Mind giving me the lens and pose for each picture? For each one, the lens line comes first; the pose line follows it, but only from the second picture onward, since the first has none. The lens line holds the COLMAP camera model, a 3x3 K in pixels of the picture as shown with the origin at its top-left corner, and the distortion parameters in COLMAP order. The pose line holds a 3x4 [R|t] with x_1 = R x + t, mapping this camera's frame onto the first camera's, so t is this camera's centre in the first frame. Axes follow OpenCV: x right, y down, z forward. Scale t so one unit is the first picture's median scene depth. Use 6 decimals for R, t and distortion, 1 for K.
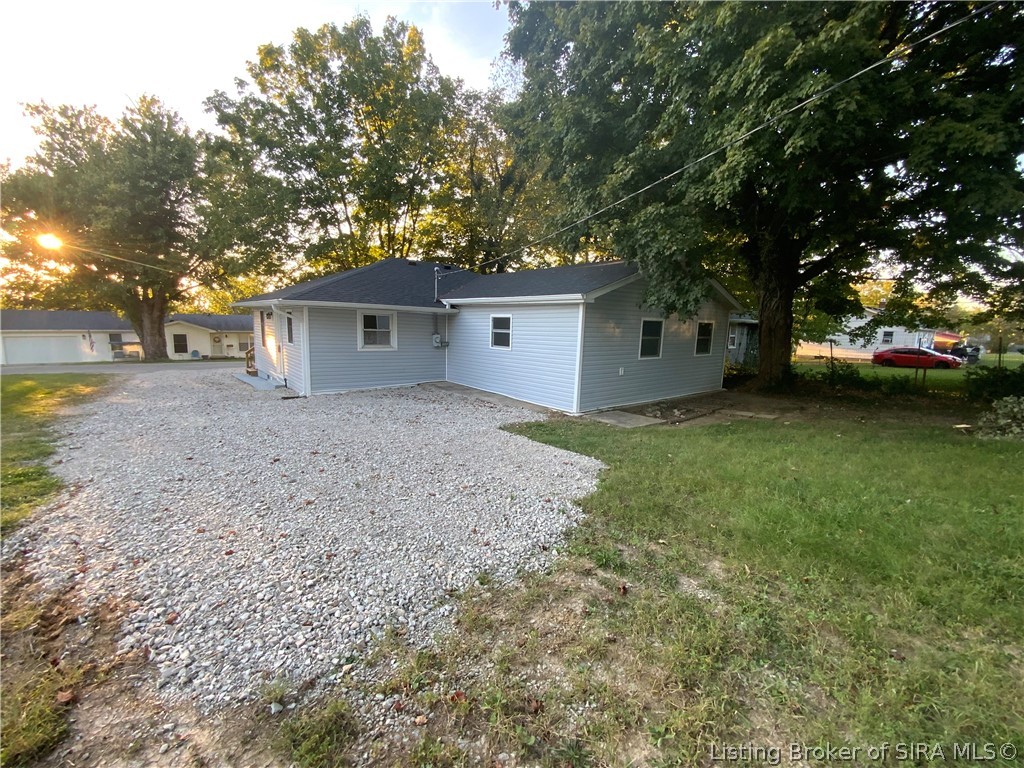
lens RADIAL K [[416.7, 0, 514.9], [0, 416.7, 381.5], [0, 0, 1]] dist [0.014401, -0.017996]
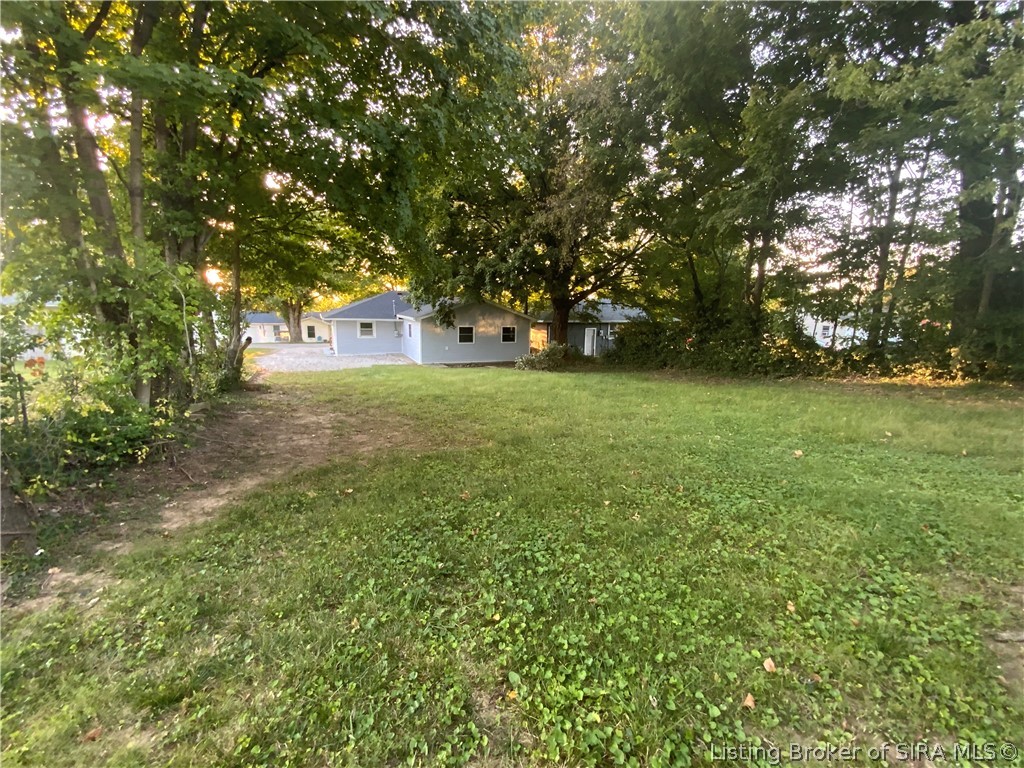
lens RADIAL K [[416.7, 0, 514.9], [0, 416.7, 381.5], [0, 0, 1]] dist [0.014401, -0.017996]
pose [[0.967388, 0.040262, -0.250078, 0.412626], [-0.033555, 0.998955, 0.031029, 0.026079], [0.251066, -0.021626, 0.967728, -0.403653]]
